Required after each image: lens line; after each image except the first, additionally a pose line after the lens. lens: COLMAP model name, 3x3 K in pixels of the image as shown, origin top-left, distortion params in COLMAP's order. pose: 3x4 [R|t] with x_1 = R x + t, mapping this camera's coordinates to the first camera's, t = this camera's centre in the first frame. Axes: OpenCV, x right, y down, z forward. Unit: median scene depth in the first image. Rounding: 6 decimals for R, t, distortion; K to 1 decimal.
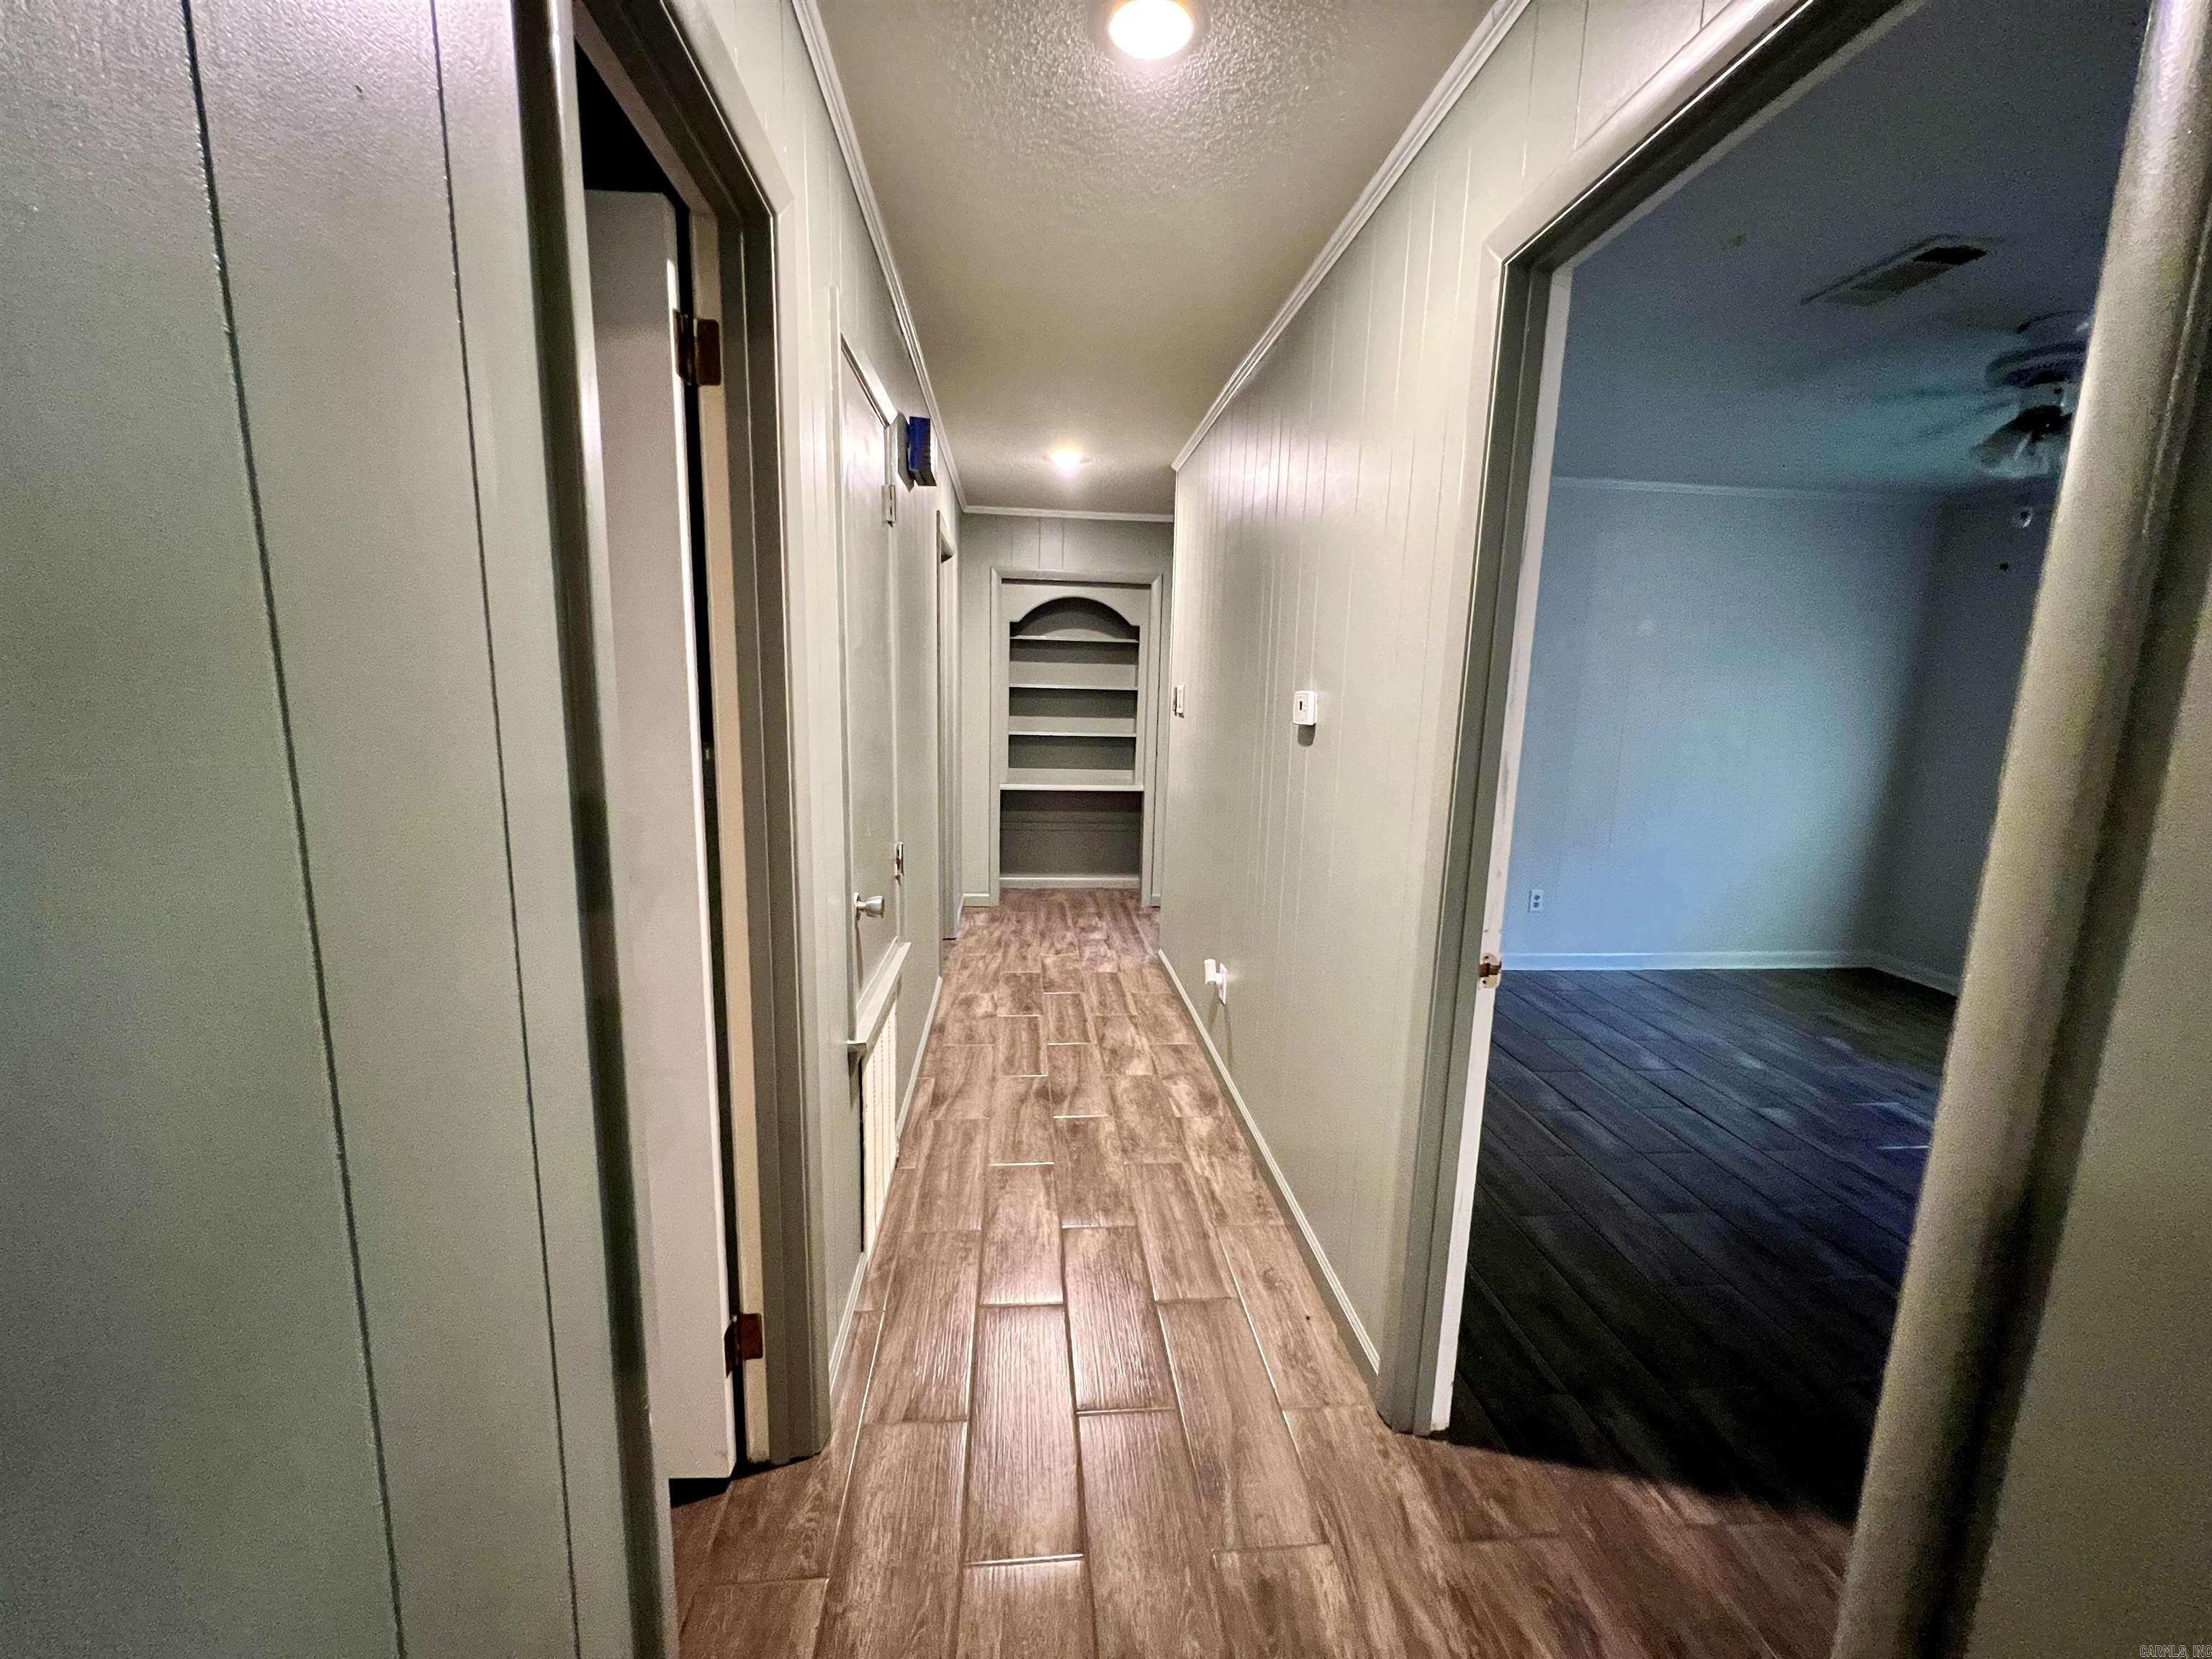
lens RADIAL K [[883.9, 0, 1098.2], [0, 883.9, 841.6], [0, 0, 1]] dist [-0.000346, 0.000793]
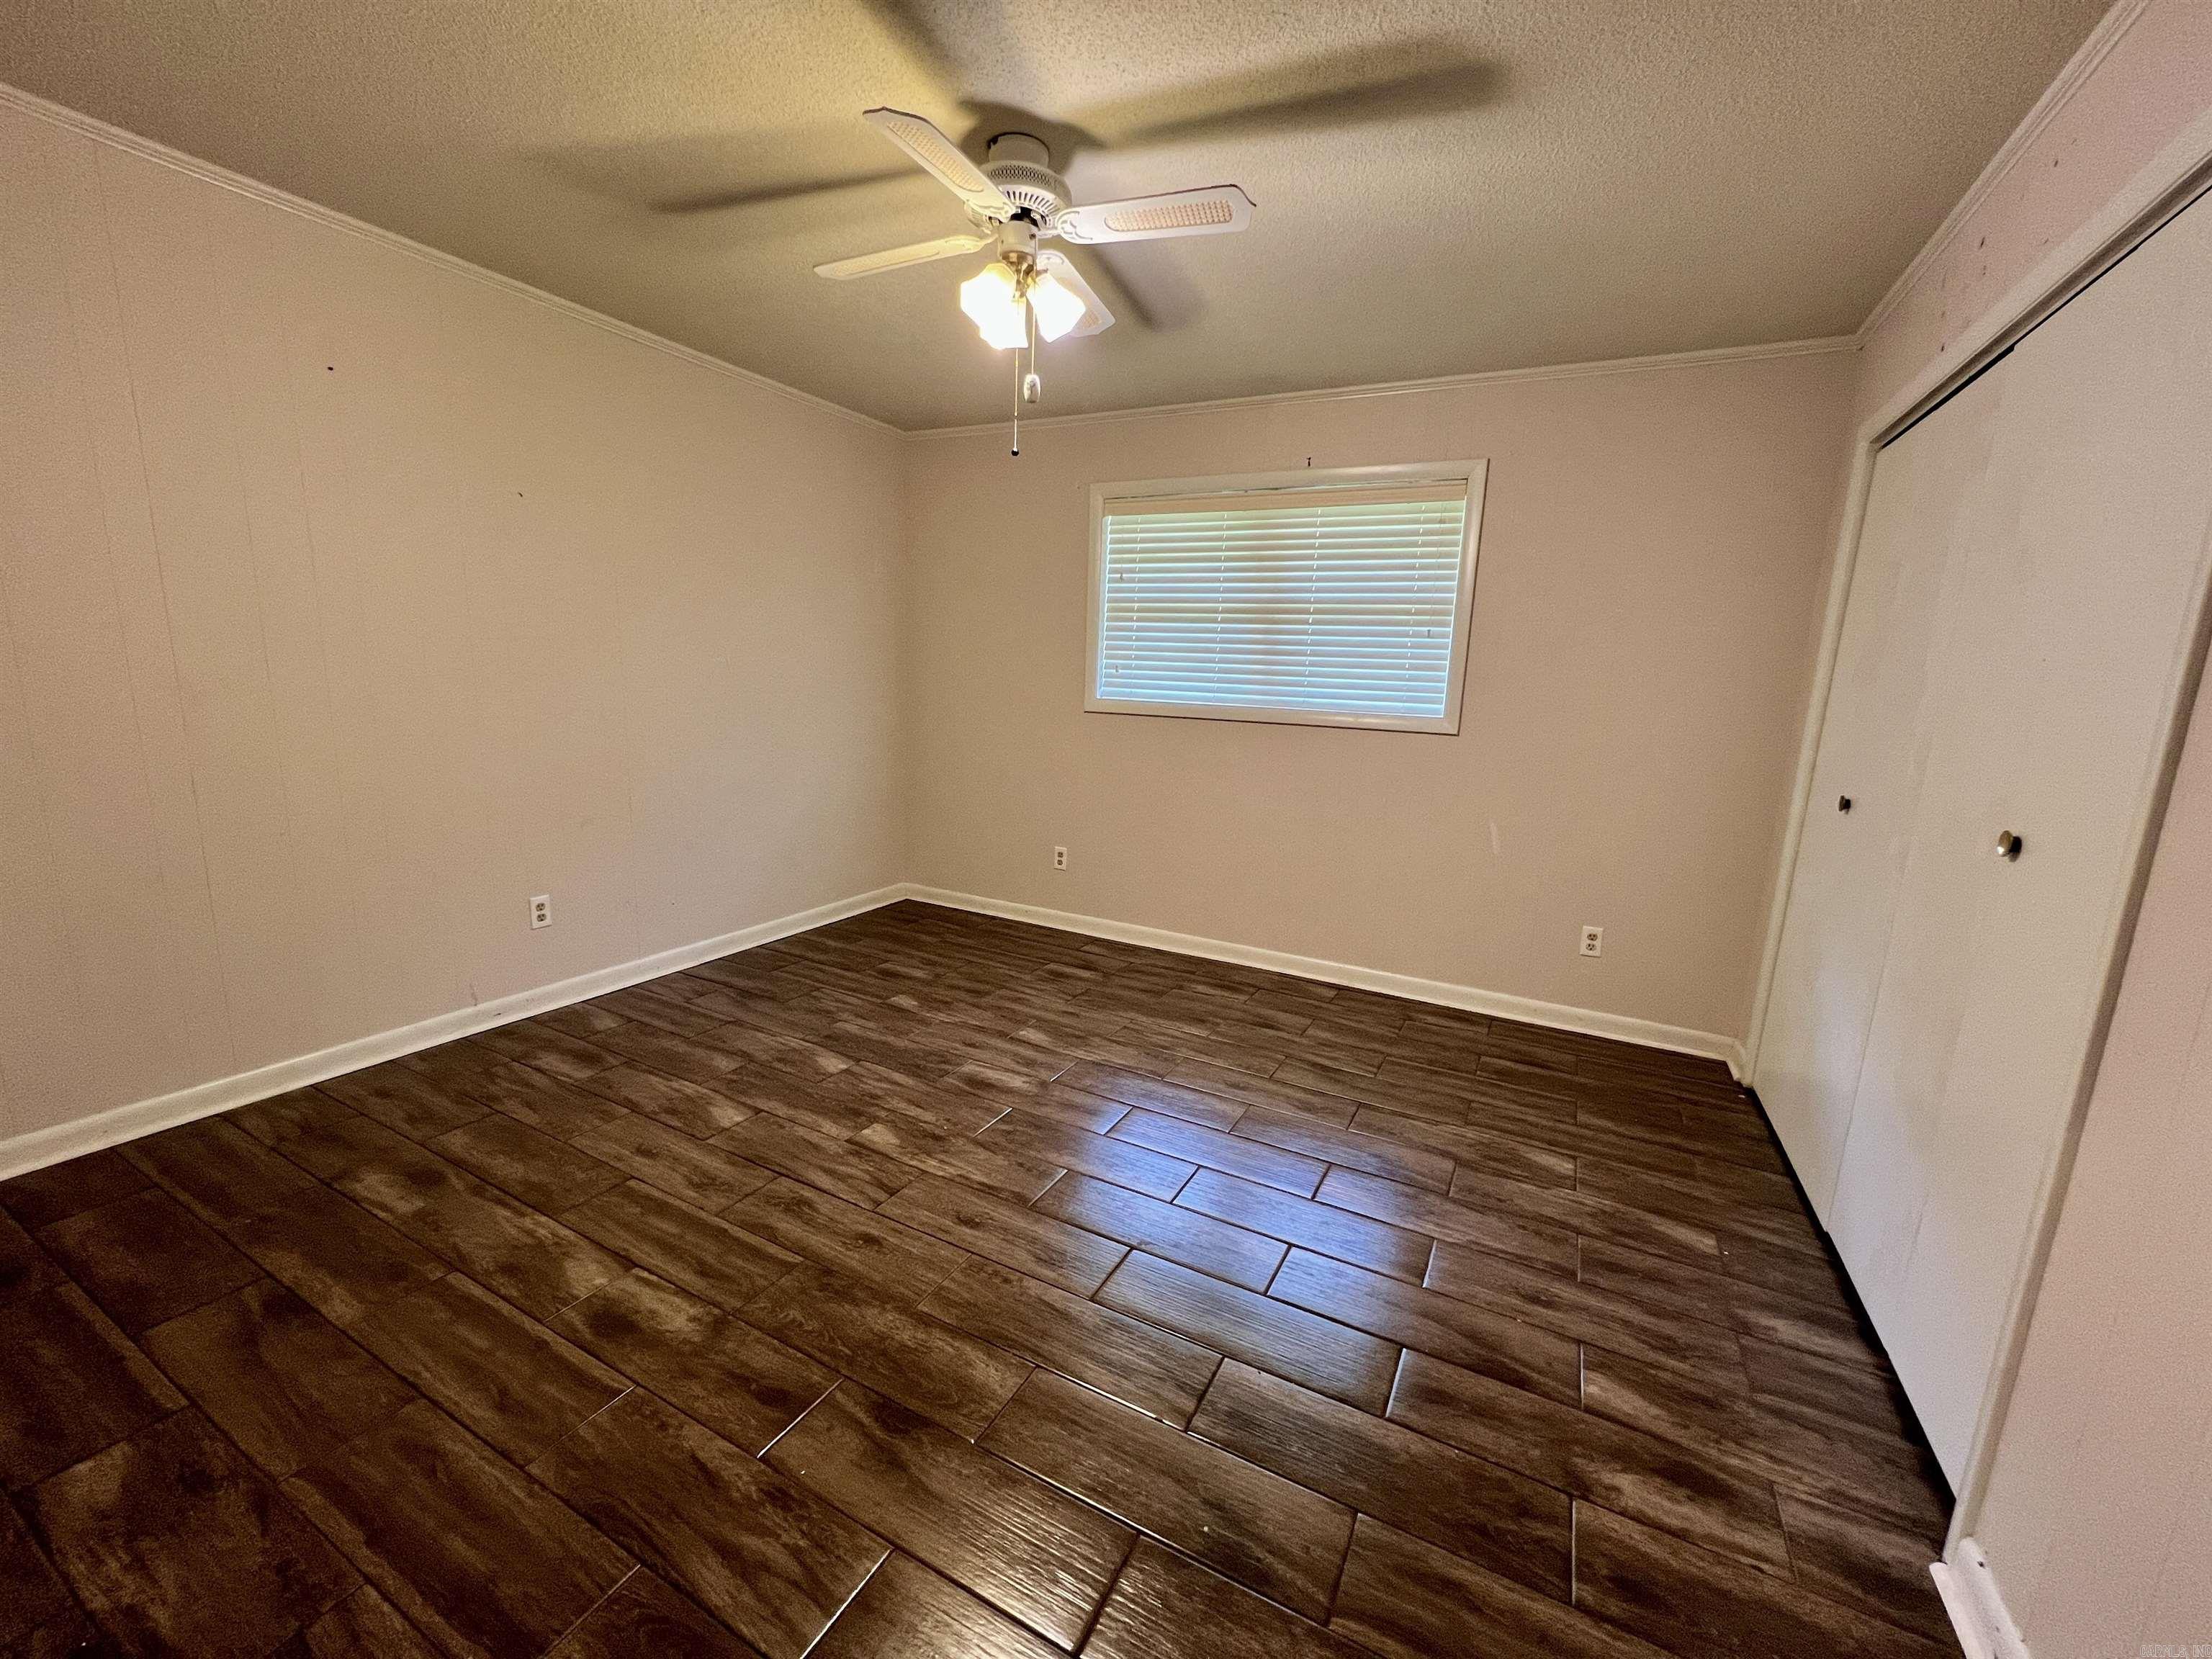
lens RADIAL K [[883.9, 0, 1092.7], [0, 883.9, 838.0], [0, 0, 1]] dist [-0.000346, 0.000793]
pose [[0.552921, -0.155537, 0.818588, 0.226694], [0.117299, 0.987170, 0.108338, -0.016481], [-0.824936, 0.036117, 0.564071, 0.325489]]
